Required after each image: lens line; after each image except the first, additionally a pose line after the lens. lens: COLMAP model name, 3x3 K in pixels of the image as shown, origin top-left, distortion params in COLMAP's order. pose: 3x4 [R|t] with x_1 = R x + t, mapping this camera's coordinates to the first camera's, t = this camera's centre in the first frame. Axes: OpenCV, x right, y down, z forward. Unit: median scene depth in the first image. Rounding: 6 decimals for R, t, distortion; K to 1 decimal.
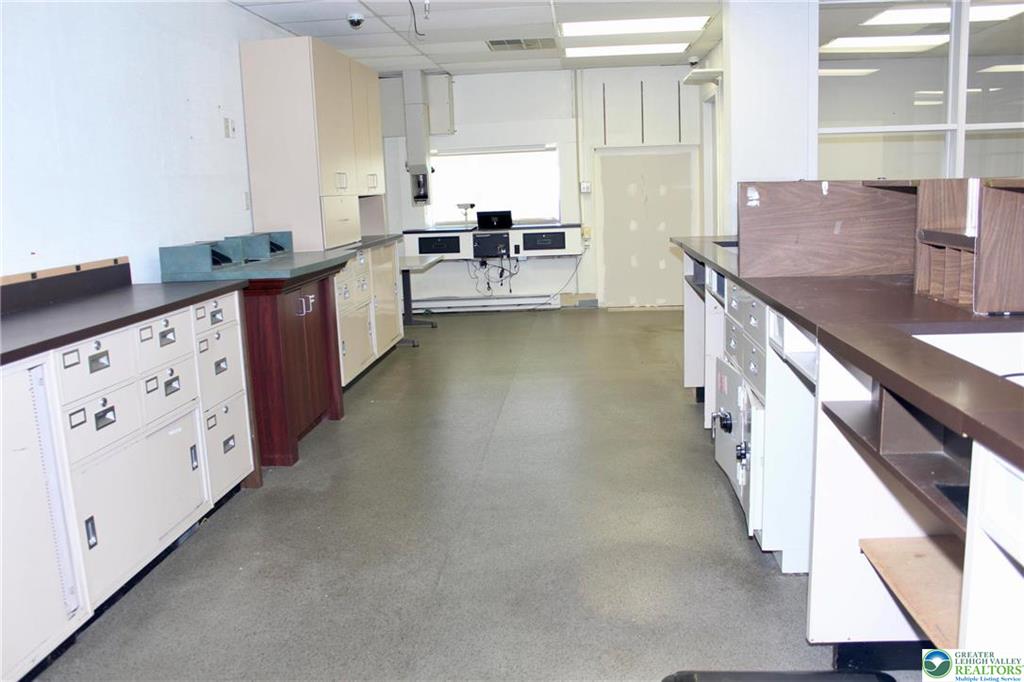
lens RADIAL K [[853.0, 0, 506.5], [0, 853.0, 344.2], [0, 0, 1]] dist [-0.163338, 0.124975]
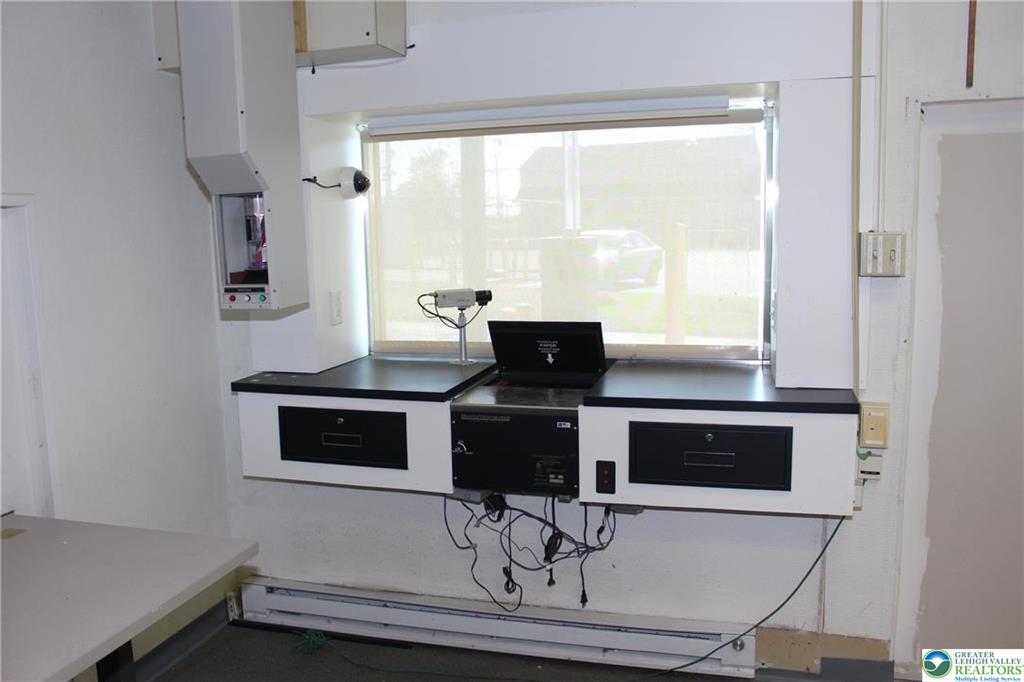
lens RADIAL K [[853.0, 0, 506.5], [0, 853.0, 344.2], [0, 0, 1]] dist [-0.163338, 0.124975]
pose [[0.980679, 0.046030, -0.190133, 0.030324], [-0.053590, 0.997956, -0.034810, -0.141178], [0.188142, 0.044327, 0.981141, 0.722986]]
